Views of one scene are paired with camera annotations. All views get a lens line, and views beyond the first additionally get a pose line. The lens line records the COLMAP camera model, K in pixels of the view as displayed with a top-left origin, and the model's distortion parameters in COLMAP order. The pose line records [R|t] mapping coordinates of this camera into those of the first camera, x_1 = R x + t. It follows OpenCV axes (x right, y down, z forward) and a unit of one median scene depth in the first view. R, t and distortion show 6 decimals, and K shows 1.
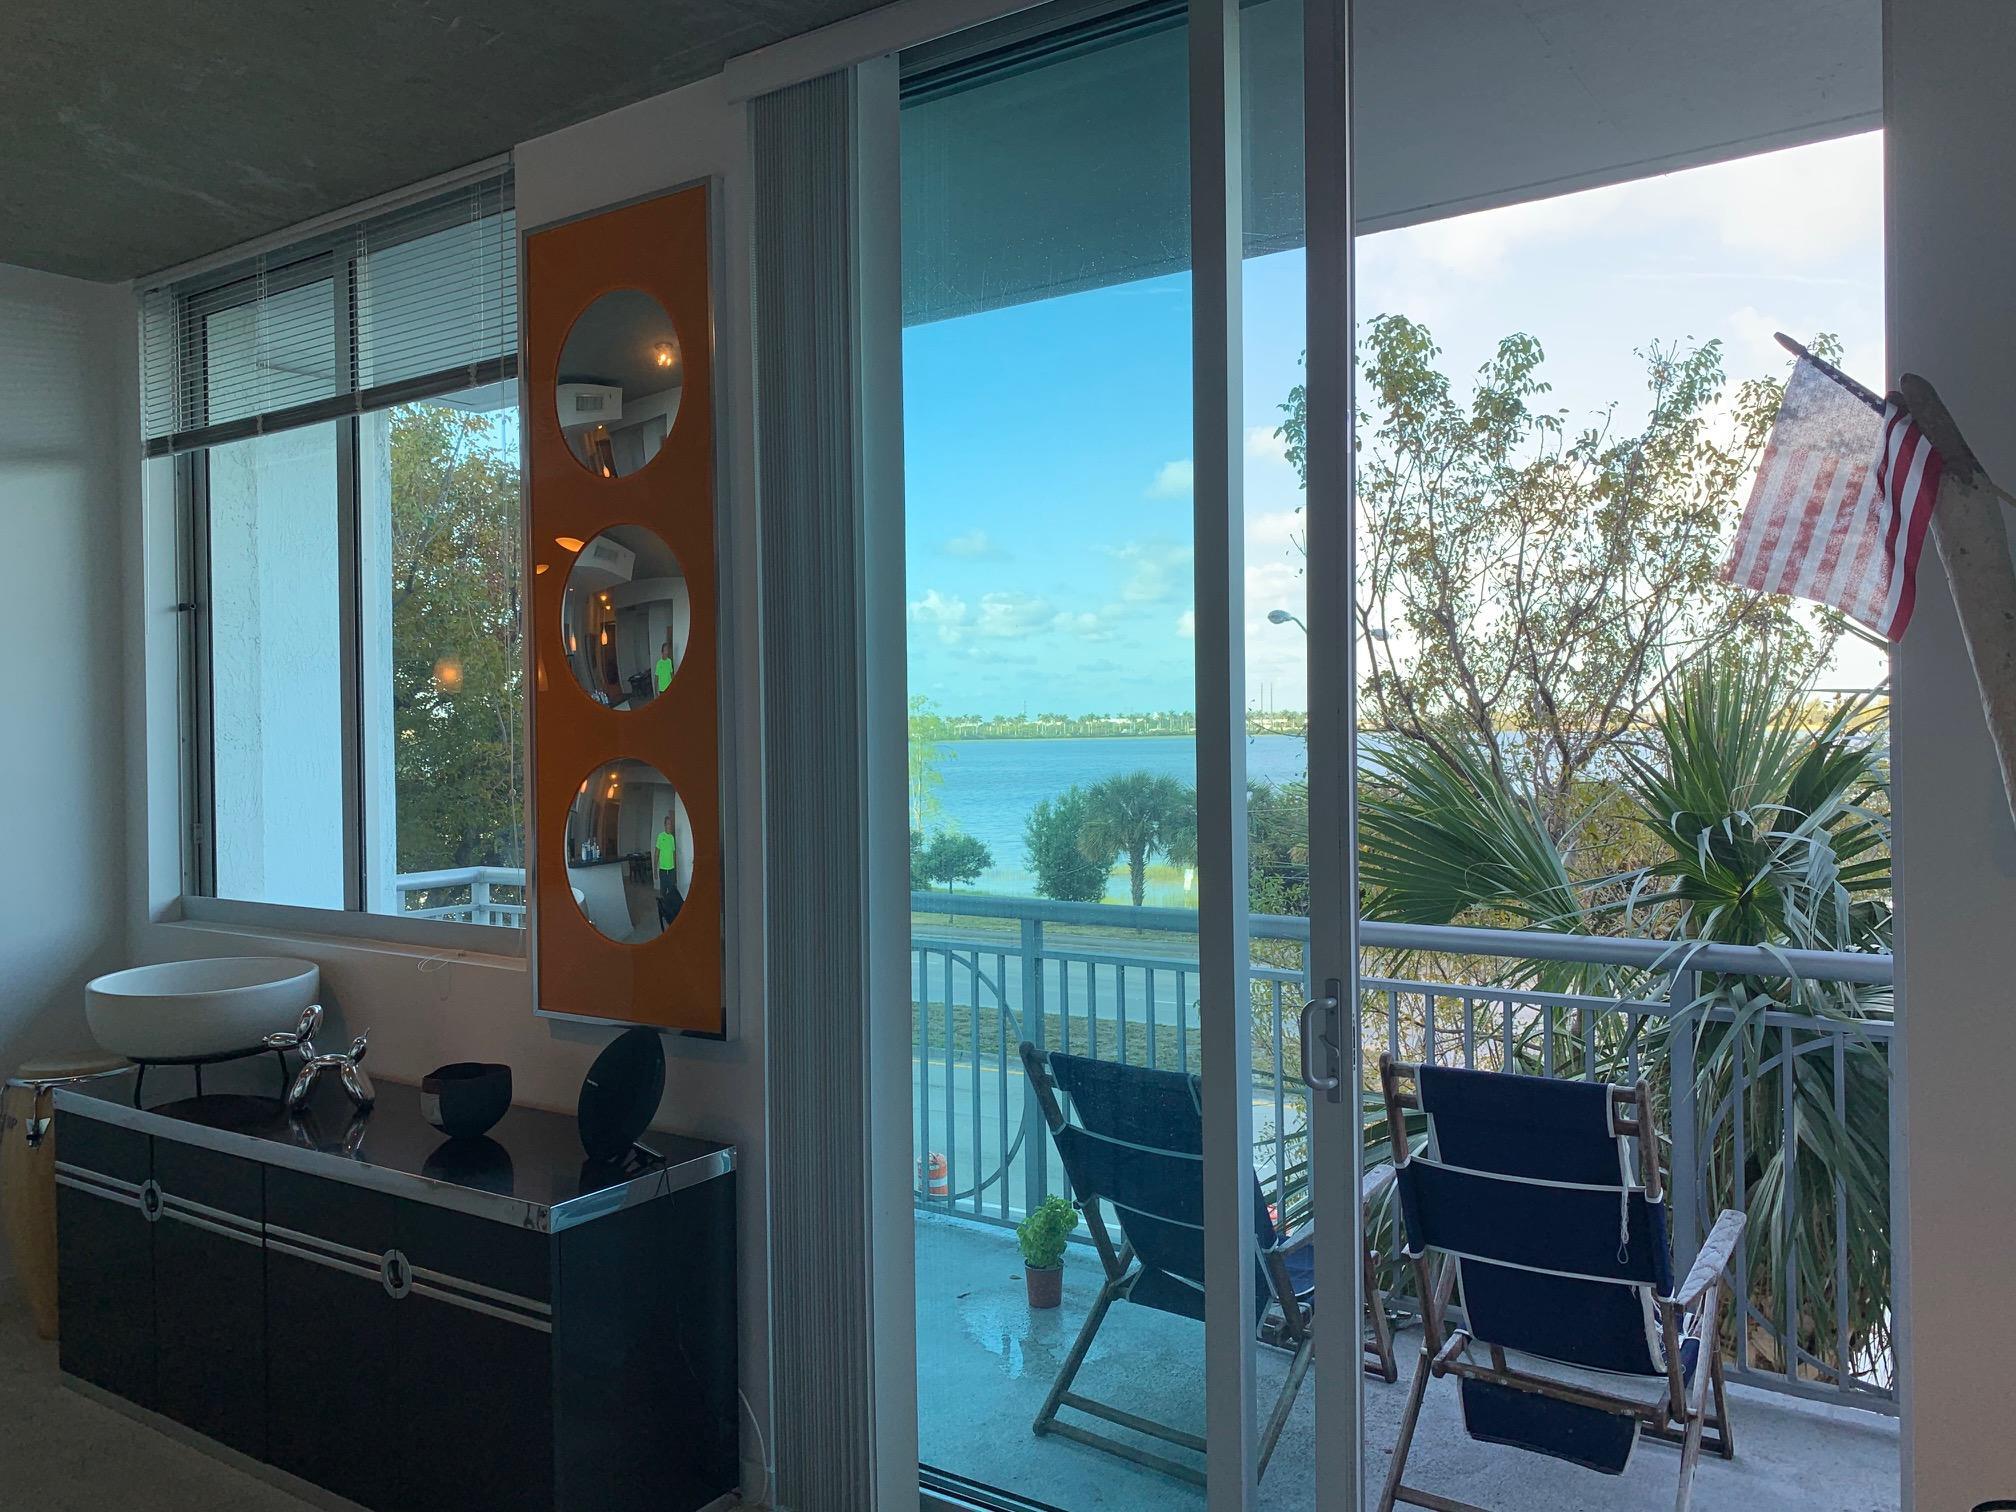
lens RADIAL K [[1543.0, 0, 1008.3], [0, 1543.0, 756.8], [0, 0, 1]] dist [-0.066507, -0.004410]
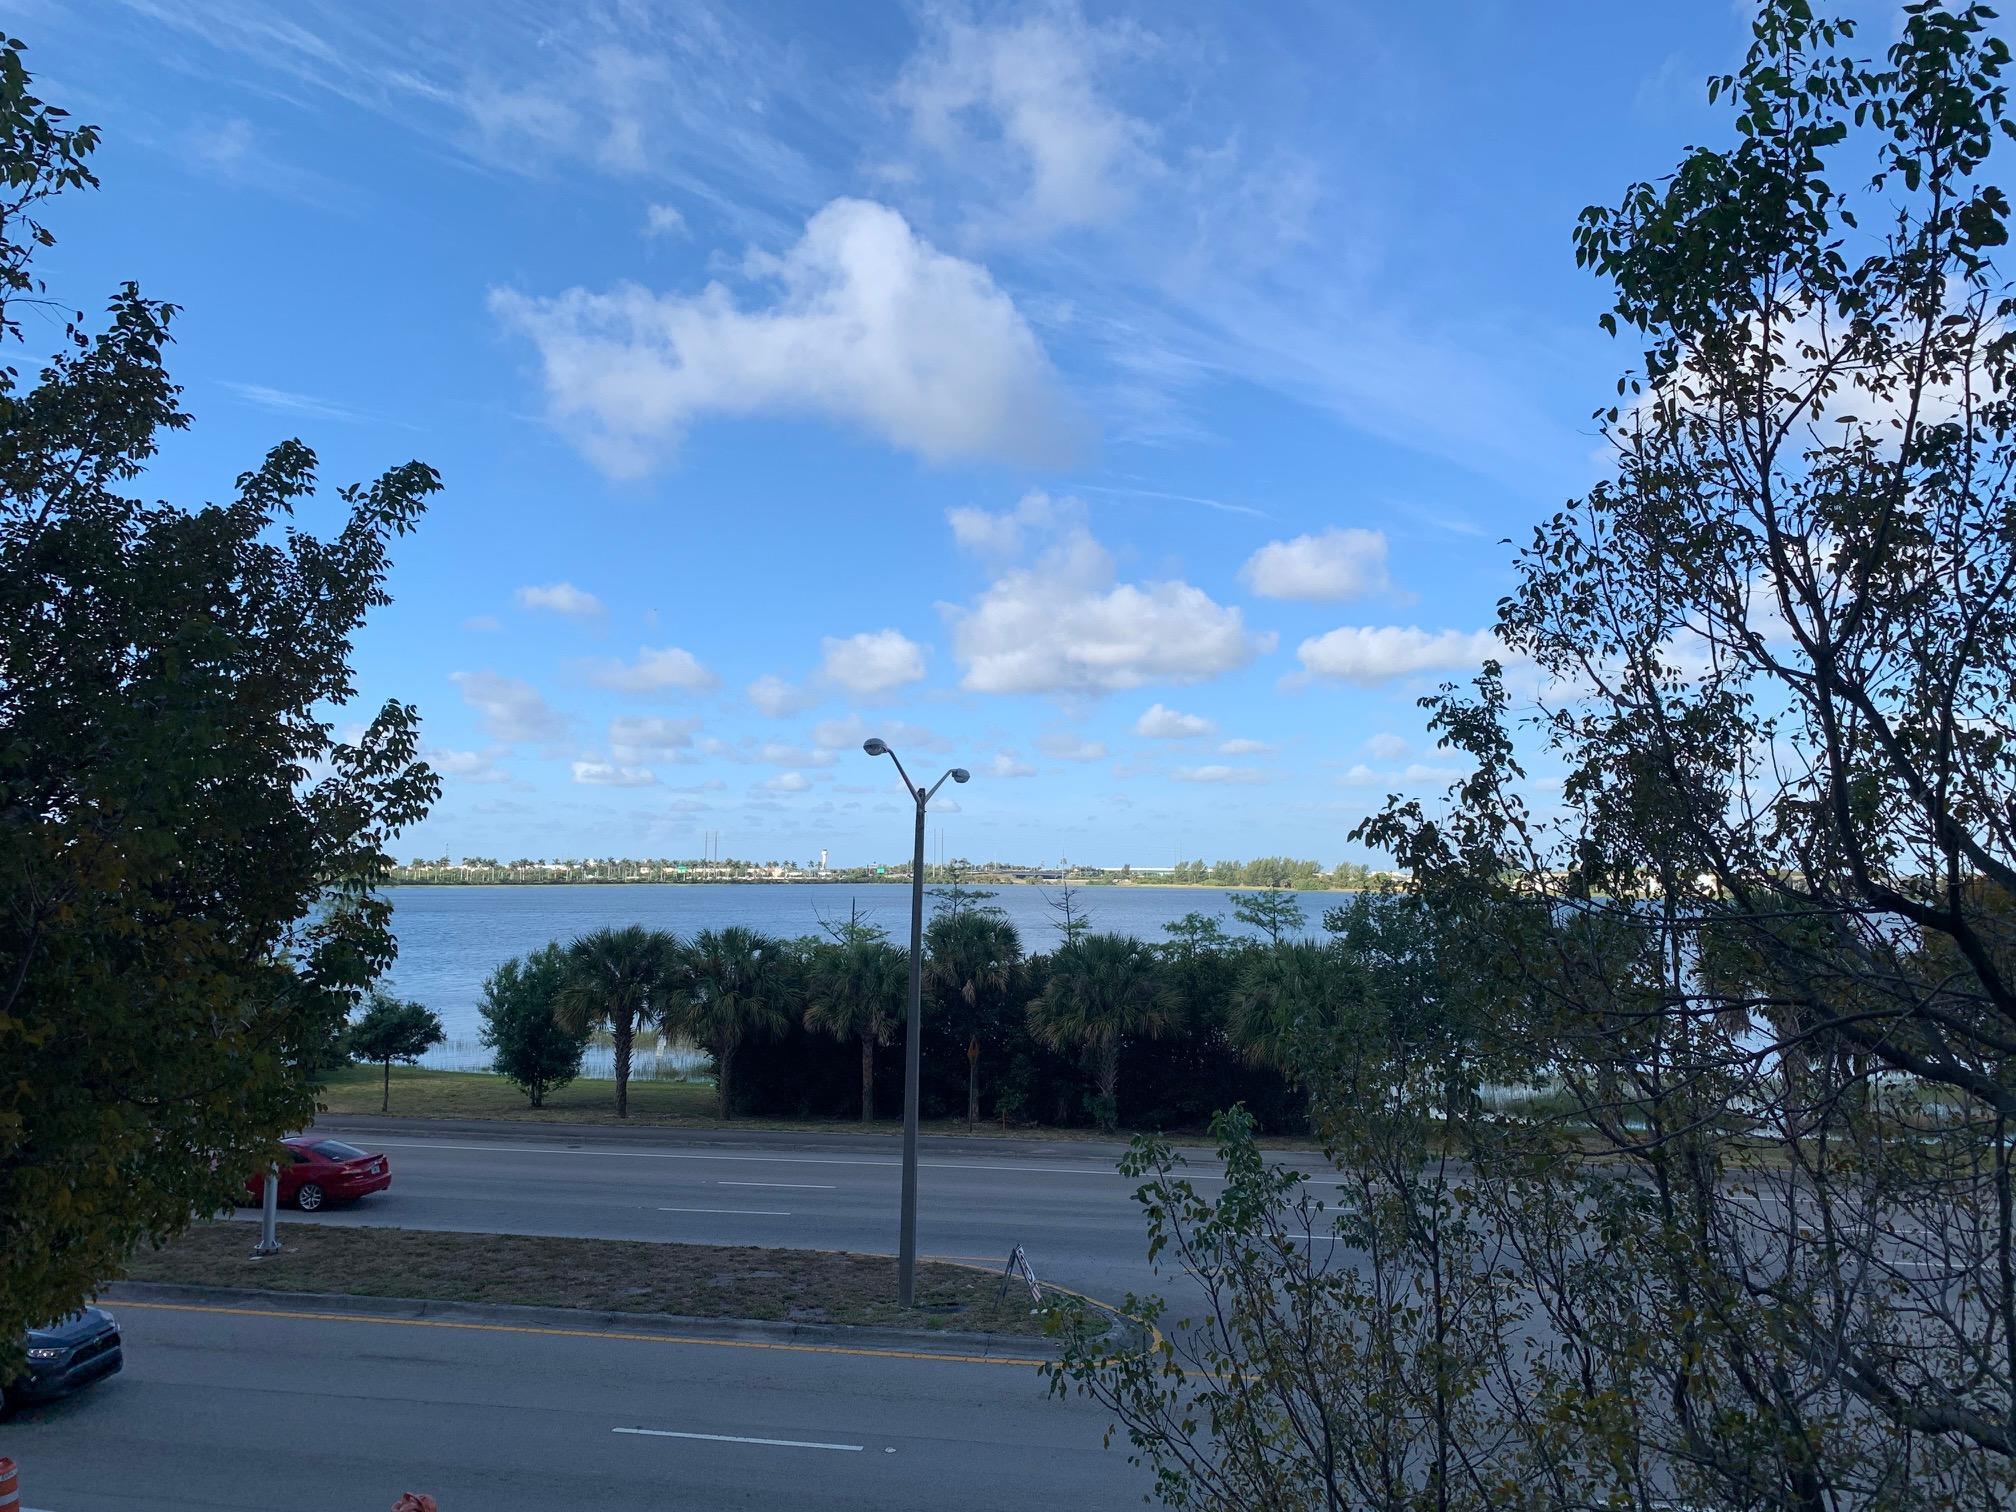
lens RADIAL K [[1543.0, 0, 1008.3], [0, 1543.0, 751.5], [0, 0, 1]] dist [-0.066507, -0.004410]
pose [[0.929799, 0.042674, 0.365585, -0.033008], [-0.005630, 0.994789, -0.101800, -0.000809], [-0.368024, 0.092595, 0.925194, 0.122784]]
